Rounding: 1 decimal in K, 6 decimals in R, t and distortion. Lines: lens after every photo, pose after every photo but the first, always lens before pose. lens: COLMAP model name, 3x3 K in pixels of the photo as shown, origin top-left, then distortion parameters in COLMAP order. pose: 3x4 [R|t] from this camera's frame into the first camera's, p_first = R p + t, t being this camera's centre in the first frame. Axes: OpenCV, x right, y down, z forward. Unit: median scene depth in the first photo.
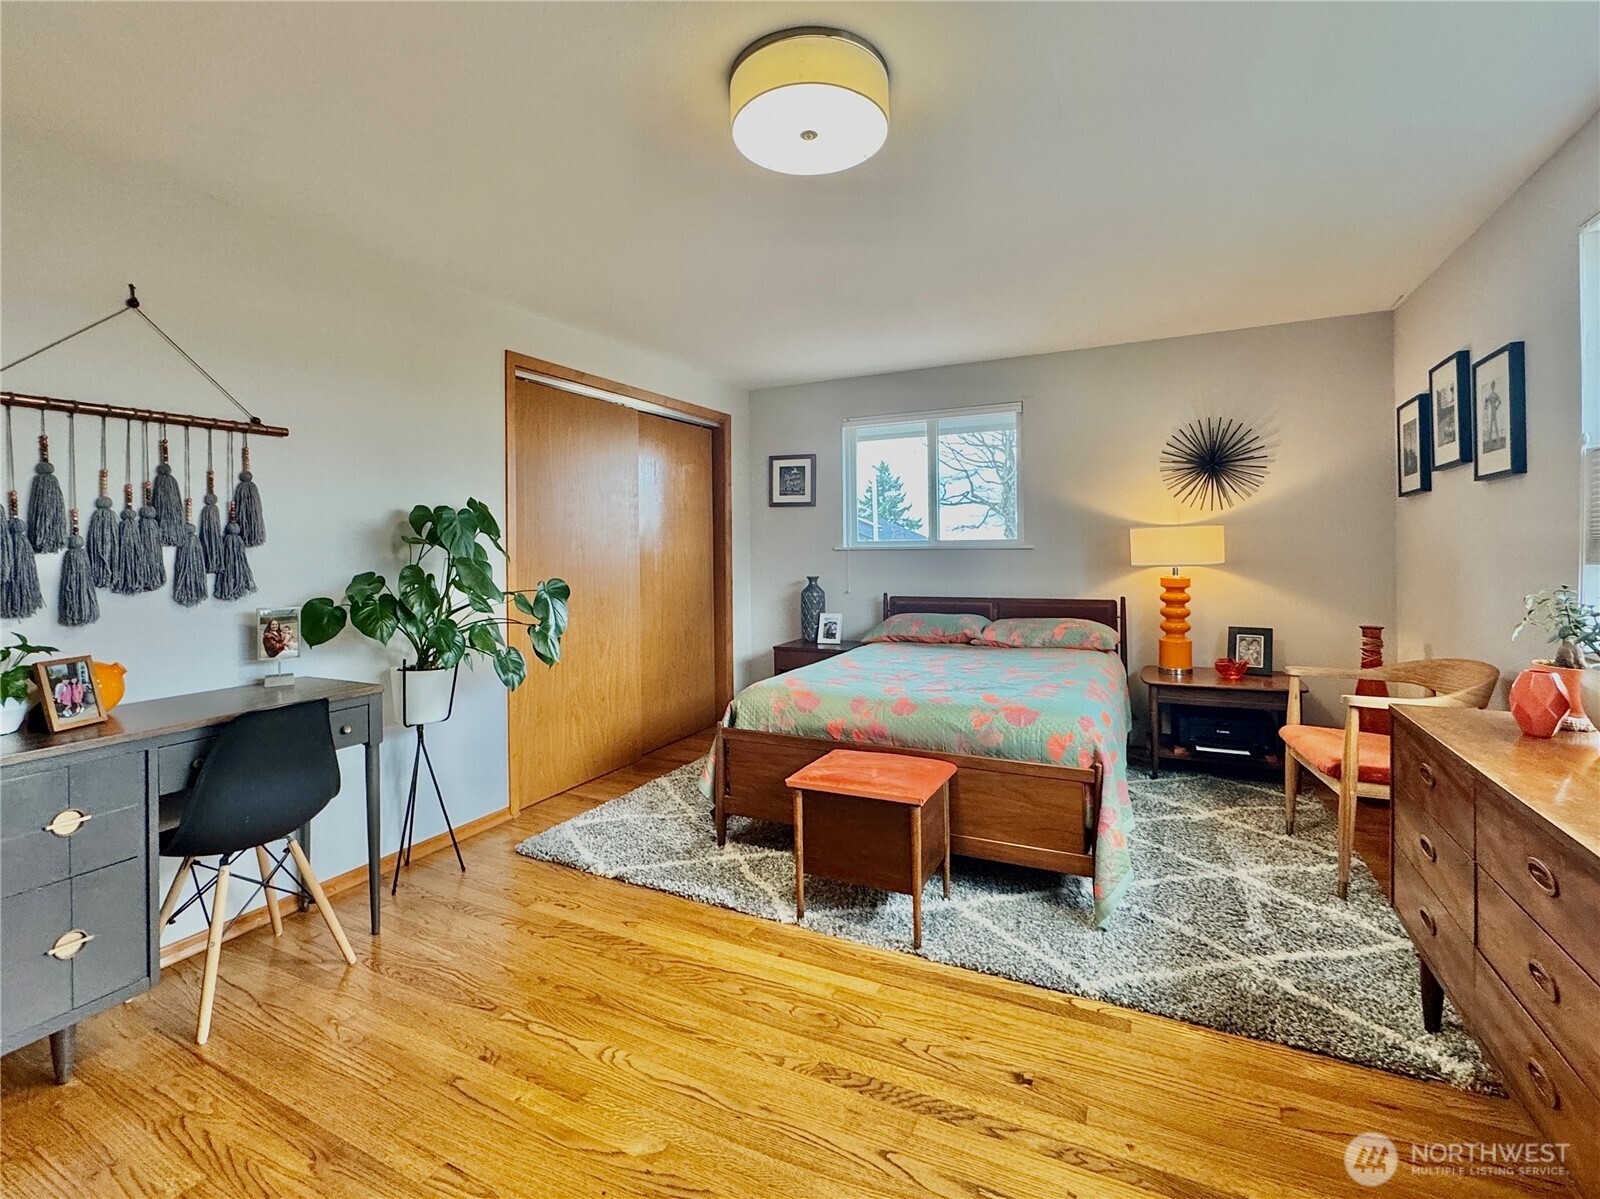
lens RADIAL K [[711.9, 0, 800.0], [0, 711.9, 599.5], [0, 0, 1]] dist [-0.002307, -0.000020]
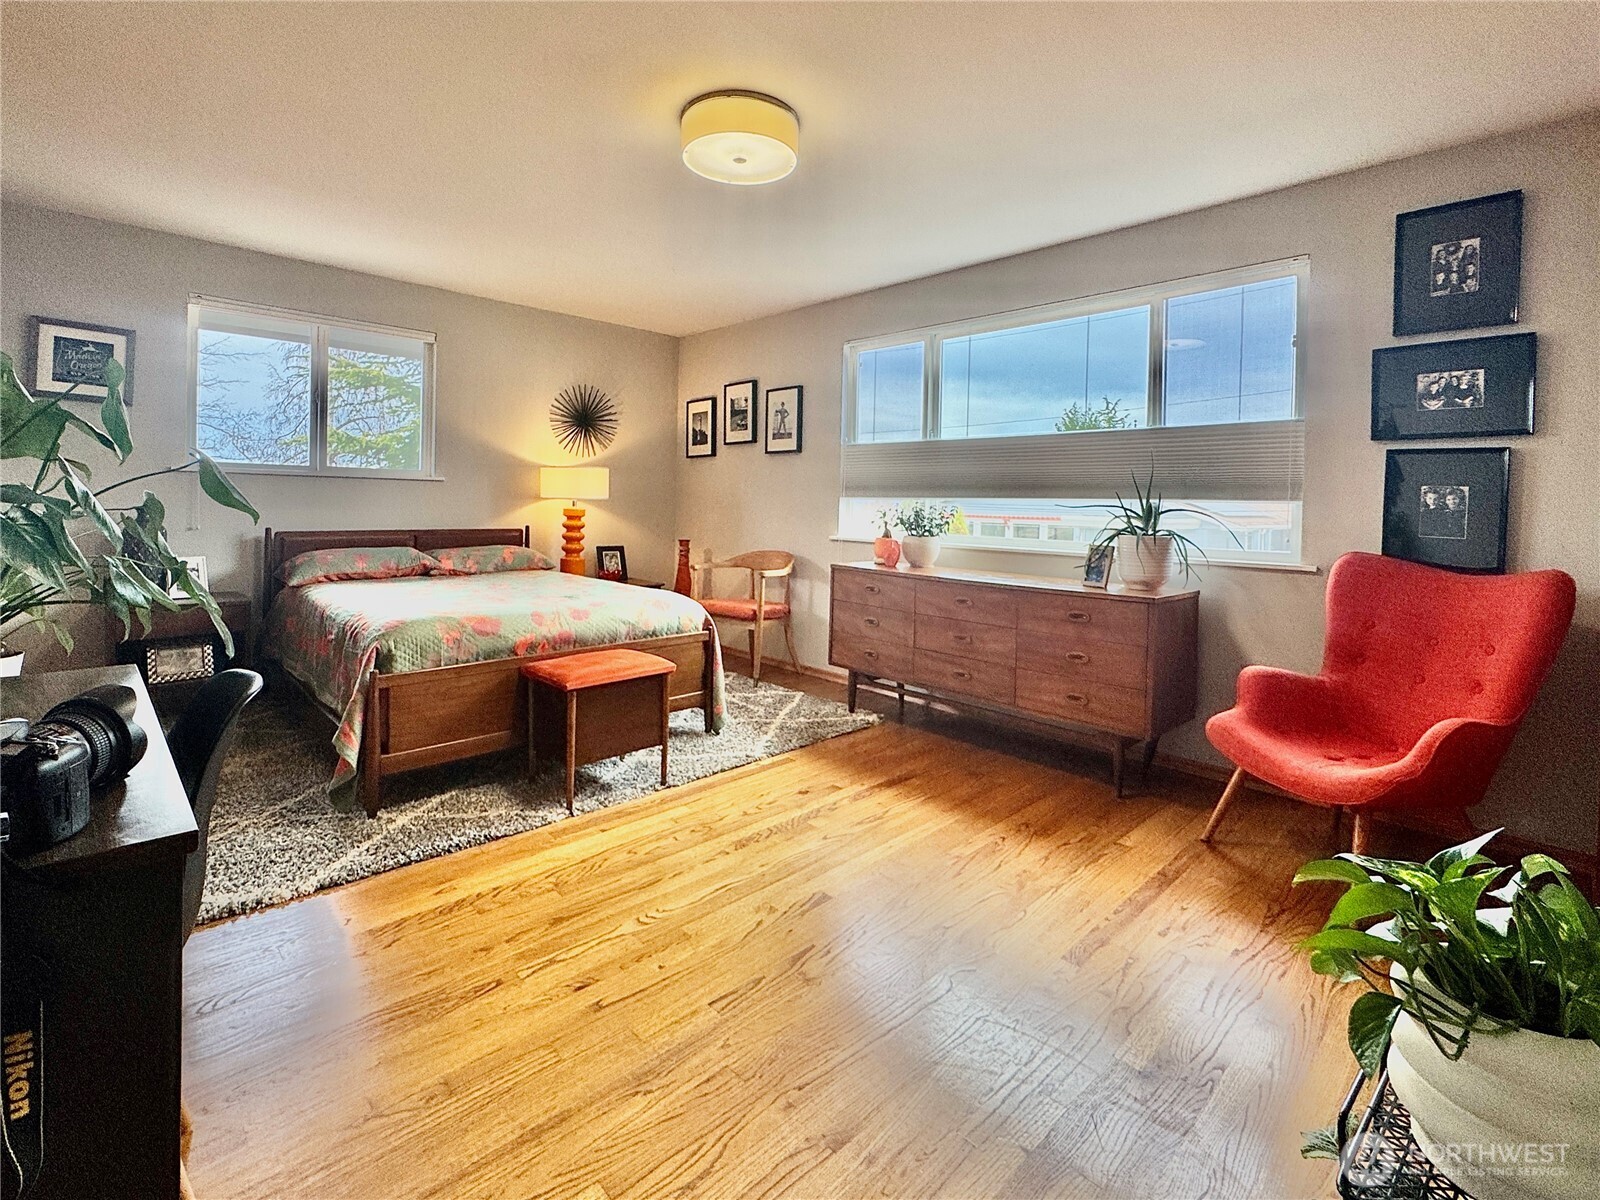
lens RADIAL K [[711.9, 0, 800.0], [0, 711.9, 600.0], [0, 0, 1]] dist [-0.002307, -0.000020]
pose [[0.355554, -0.110505, 0.928100, -0.631896], [0.039885, 0.993875, 0.103057, 0.020016], [-0.933804, 0.000376, 0.357784, 0.204357]]
